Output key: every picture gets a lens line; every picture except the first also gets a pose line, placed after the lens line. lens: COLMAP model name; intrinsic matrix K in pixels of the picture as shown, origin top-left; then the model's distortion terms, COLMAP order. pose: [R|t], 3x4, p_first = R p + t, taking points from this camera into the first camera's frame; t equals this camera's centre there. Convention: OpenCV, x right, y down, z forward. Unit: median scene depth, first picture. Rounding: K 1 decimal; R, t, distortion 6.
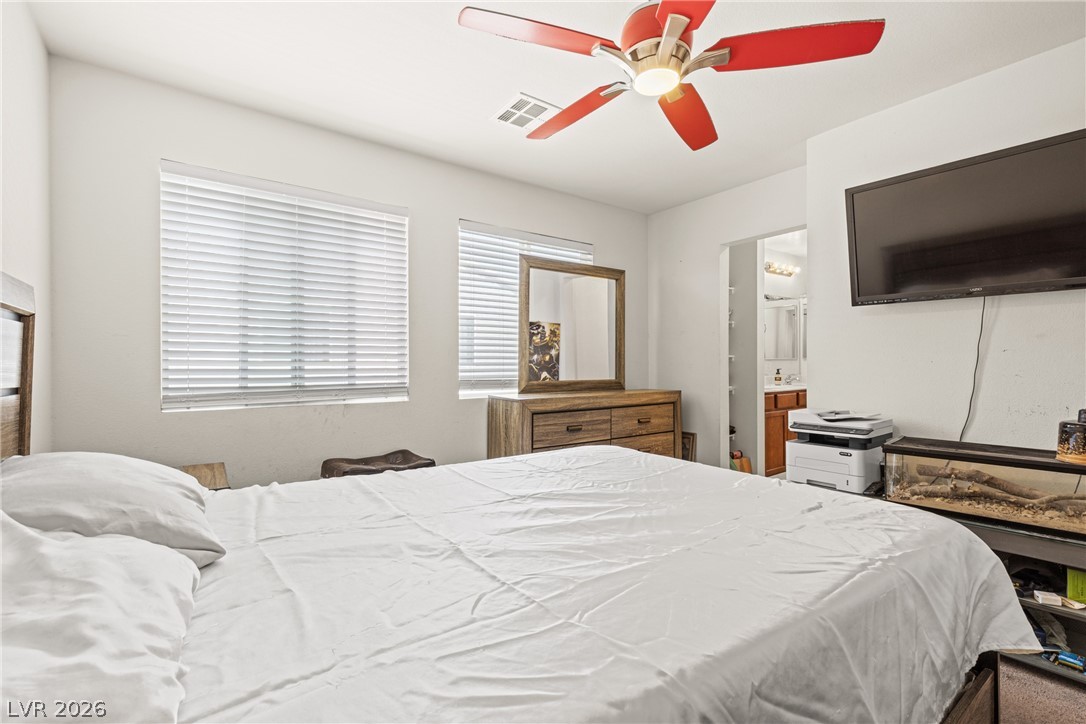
lens RADIAL K [[489.9, 0, 538.7], [0, 489.9, 363.1], [0, 0, 1]] dist [0.000768, -0.000180]
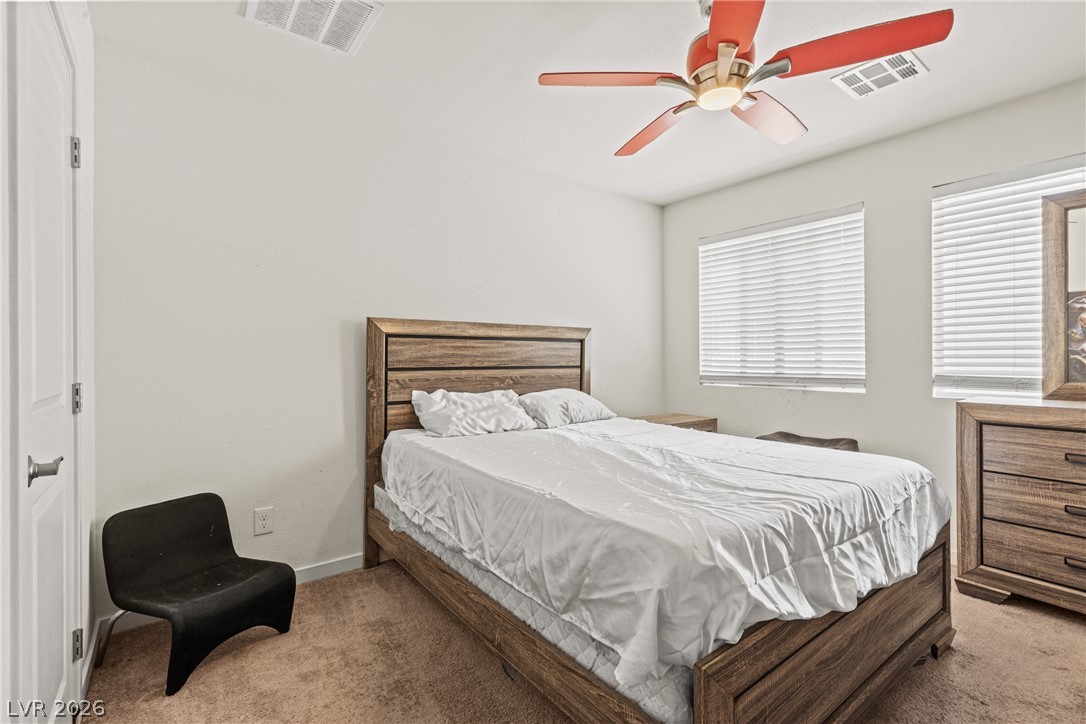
lens RADIAL K [[489.9, 0, 546.3], [0, 489.9, 357.8], [0, 0, 1]] dist [0.000768, -0.000180]
pose [[0.014690, 0.002043, -0.999890, 0.701882], [0.005135, 0.999985, 0.002118, -0.000950], [0.999879, -0.005165, 0.014679, 0.317340]]
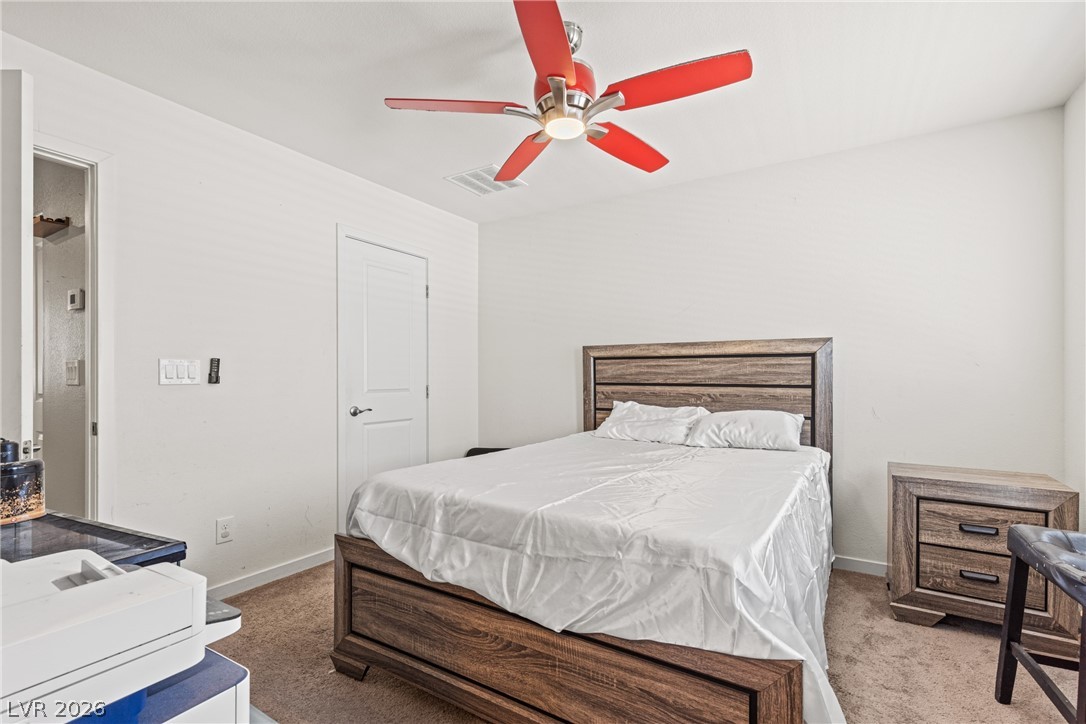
lens RADIAL K [[489.9, 0, 547.3], [0, 489.9, 371.1], [0, 0, 1]] dist [0.000768, -0.000180]
pose [[-0.929606, -0.002908, -0.368543, 0.366841], [0.002068, 0.999912, -0.013107, 0.004965], [0.368549, -0.012946, -0.929518, 1.089778]]
